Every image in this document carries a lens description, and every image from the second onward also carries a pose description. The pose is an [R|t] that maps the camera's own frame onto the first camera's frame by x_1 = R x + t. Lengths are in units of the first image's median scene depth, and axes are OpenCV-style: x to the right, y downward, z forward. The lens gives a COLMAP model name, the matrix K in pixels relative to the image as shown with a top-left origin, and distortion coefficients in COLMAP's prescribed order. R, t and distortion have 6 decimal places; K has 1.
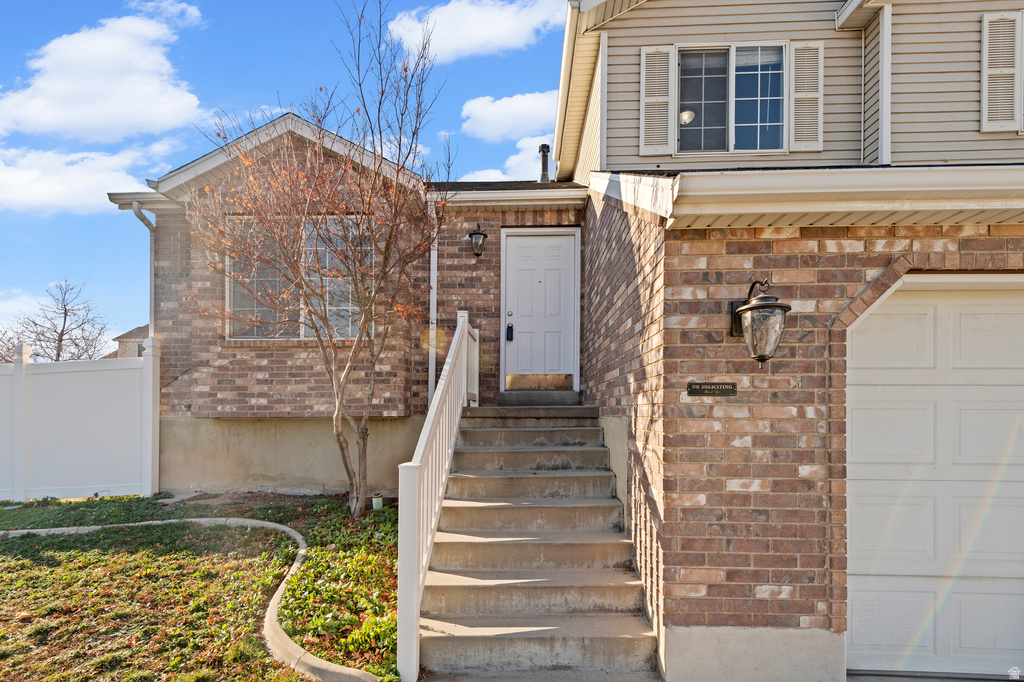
lens RADIAL K [[500.2, 0, 499.3], [0, 500.2, 412.6], [0, 0, 1]] dist [0.002958, 0.000102]
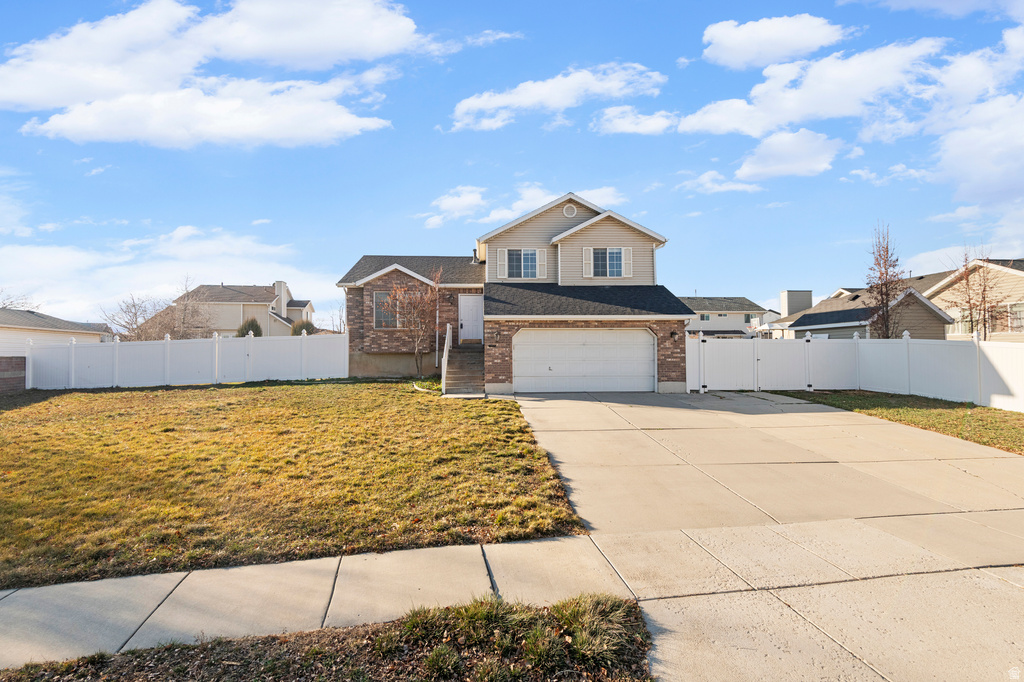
lens RADIAL K [[459.4, 0, 507.2], [0, 459.4, 348.4], [0, 0, 1]] dist [0.014936, -0.000492]
pose [[0.994366, -0.006641, 0.105796, 0.000040], [0.007915, 0.999901, -0.011623, 0.024742], [-0.105709, 0.012395, 0.994320, -2.279574]]
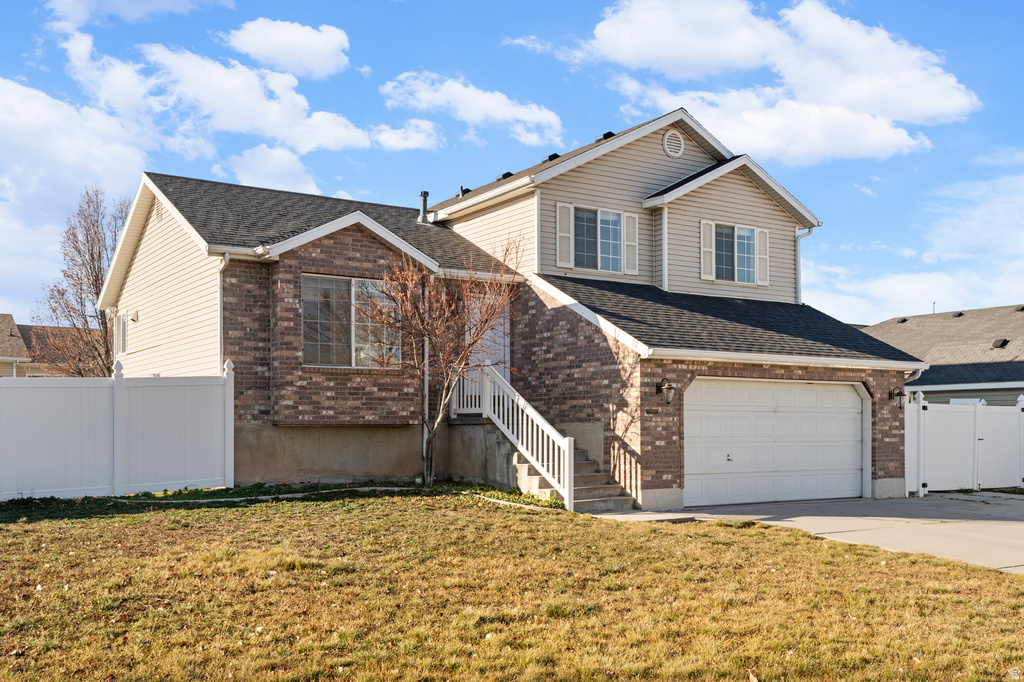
lens RADIAL K [[1032.6, 0, 513.1], [0, 1032.6, 427.4], [0, 0, 1]] dist [-0.008463, -0.004298]
pose [[0.803026, -0.002762, 0.595937, -1.899250], [0.004354, 0.999990, -0.001232, 0.025298], [-0.595927, 0.003584, 0.803030, -1.682103]]
